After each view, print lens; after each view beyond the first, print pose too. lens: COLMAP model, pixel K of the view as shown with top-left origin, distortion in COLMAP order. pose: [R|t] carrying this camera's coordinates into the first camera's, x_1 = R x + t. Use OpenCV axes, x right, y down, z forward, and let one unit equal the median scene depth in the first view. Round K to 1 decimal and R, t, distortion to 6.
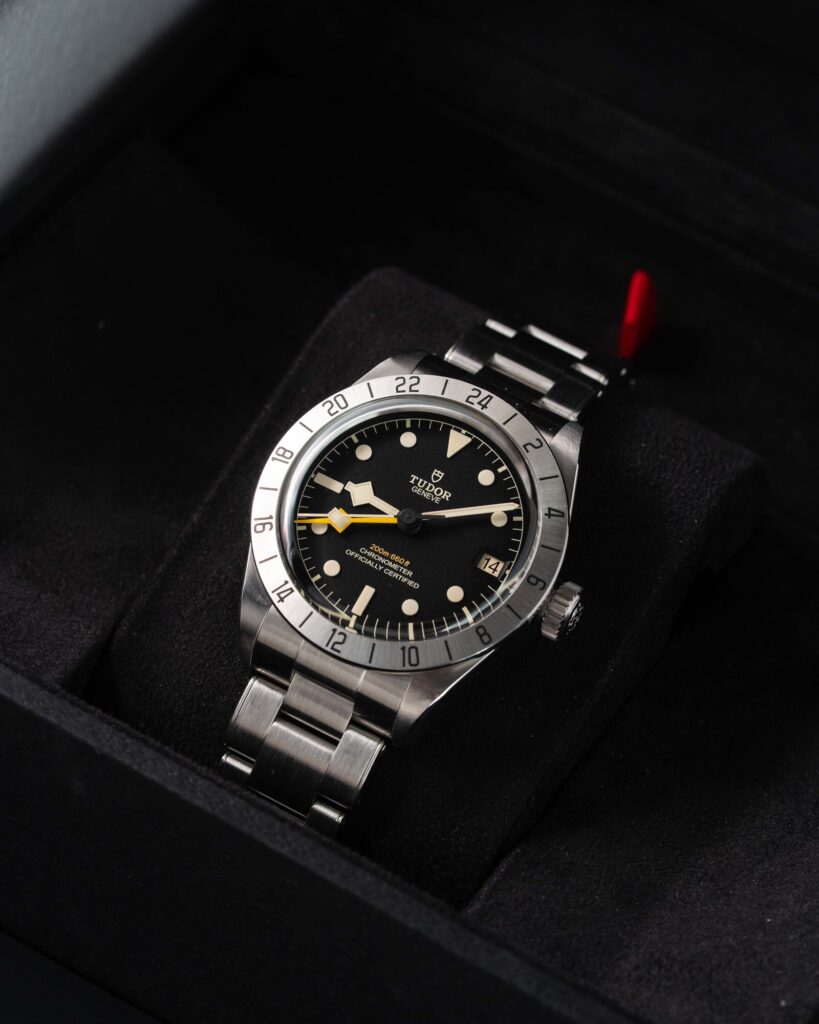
lens RADIAL K [[4396.1, 0, 409.1], [0, 4396.1, 509.9], [0, 0, 1]] dist [-0.334997, 0.000000]
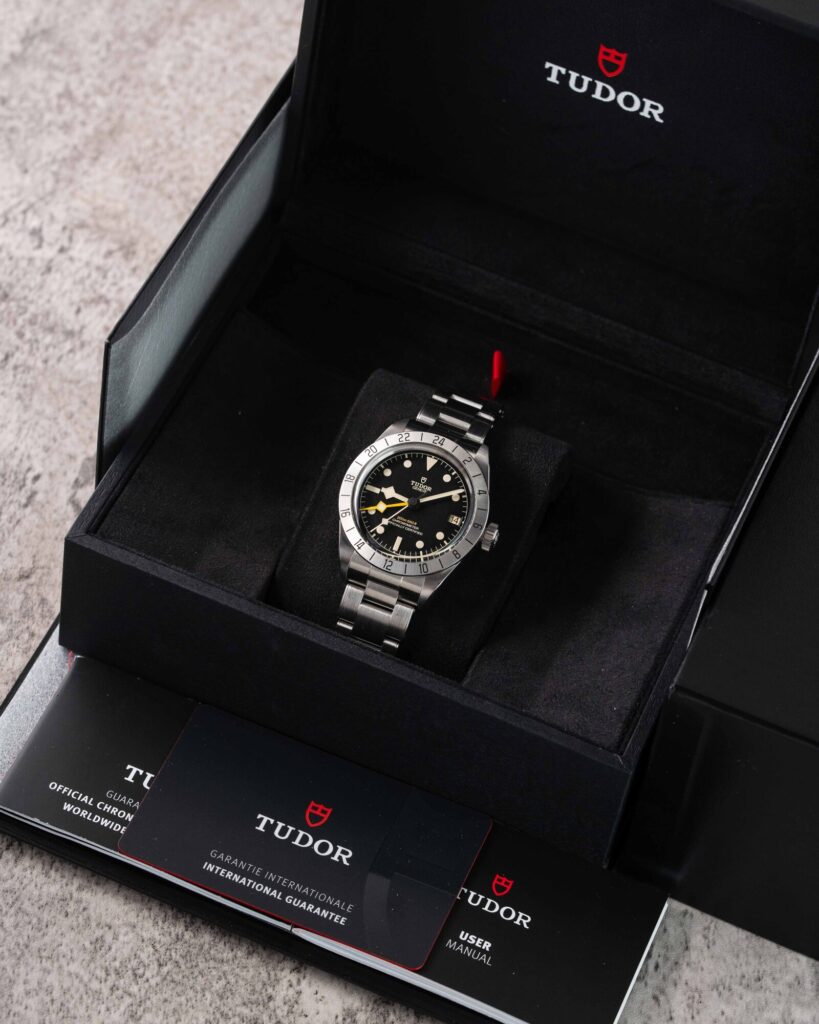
lens RADIAL K [[4396.1, 0, 409.6], [0, 4396.1, 512.5], [0, 0, 1]] dist [-0.334997, 0.000000]
pose [[0.990310, -0.118544, 0.072337, -0.156092], [0.111472, 0.989215, 0.095016, -0.195056], [-0.082821, -0.086031, 0.992844, -1.107120]]
